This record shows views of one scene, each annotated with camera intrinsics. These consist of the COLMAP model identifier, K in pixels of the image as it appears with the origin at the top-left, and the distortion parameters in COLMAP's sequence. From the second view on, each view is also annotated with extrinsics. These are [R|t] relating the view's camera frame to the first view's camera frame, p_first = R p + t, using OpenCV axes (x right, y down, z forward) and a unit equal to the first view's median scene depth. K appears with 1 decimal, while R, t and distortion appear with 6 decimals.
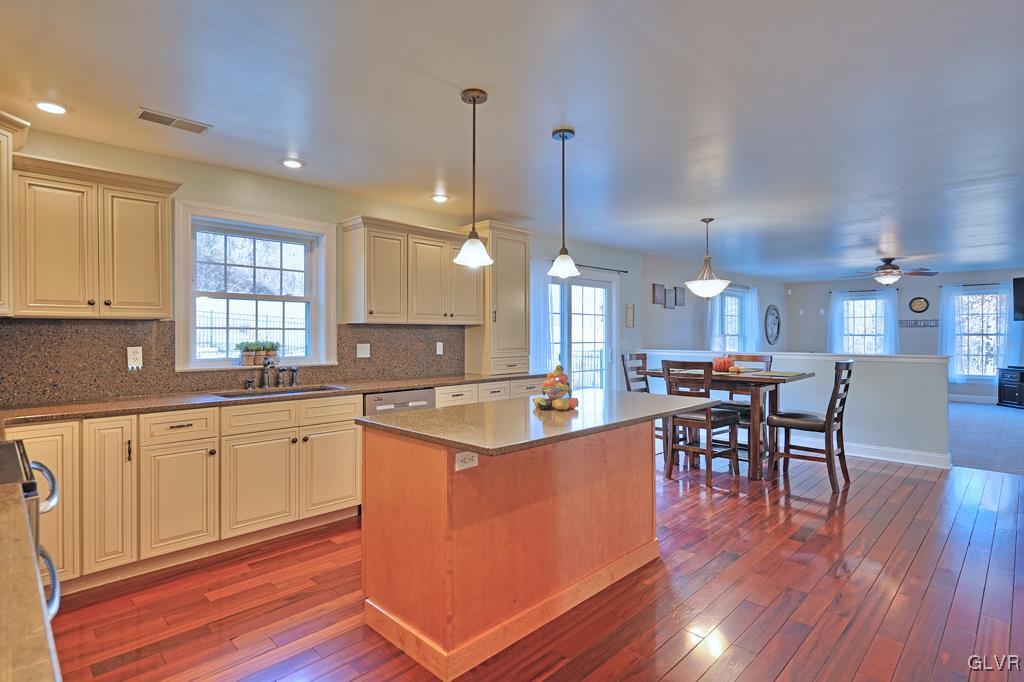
lens RADIAL K [[523.5, 0, 511.8], [0, 523.5, 337.7], [0, 0, 1]] dist [0.005385, -0.001079]
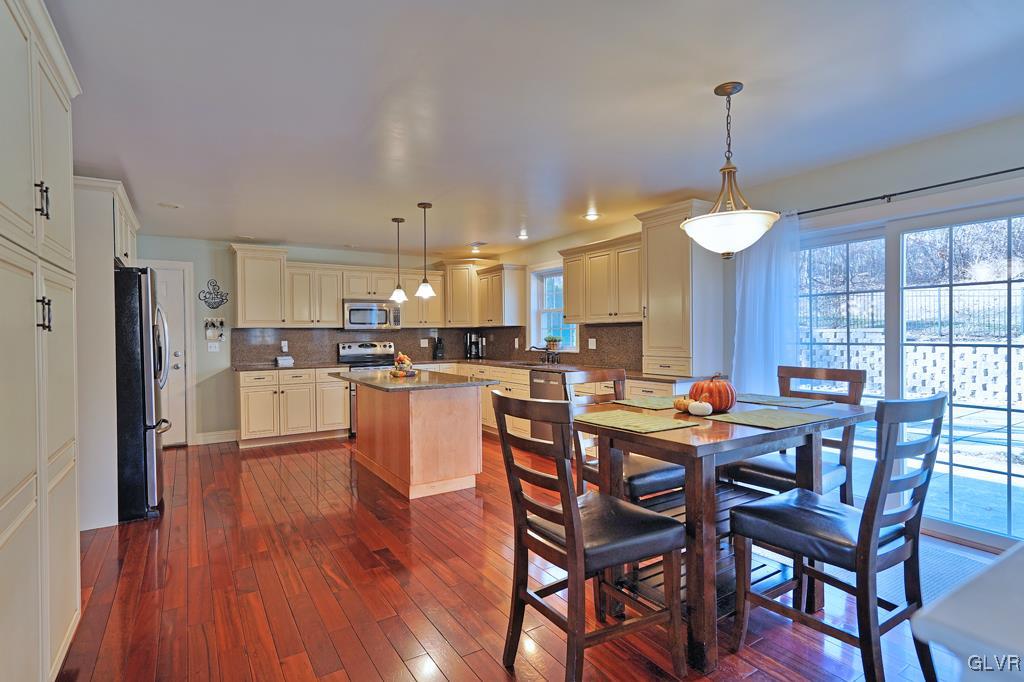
lens RADIAL K [[523.5, 0, 511.4], [0, 523.5, 339.6], [0, 0, 1]] dist [0.005385, -0.001079]
pose [[-0.224970, 0.013725, -0.974269, 1.064878], [-0.000266, 0.999900, 0.014148, -0.005147], [0.974366, 0.003442, -0.224944, 1.093380]]
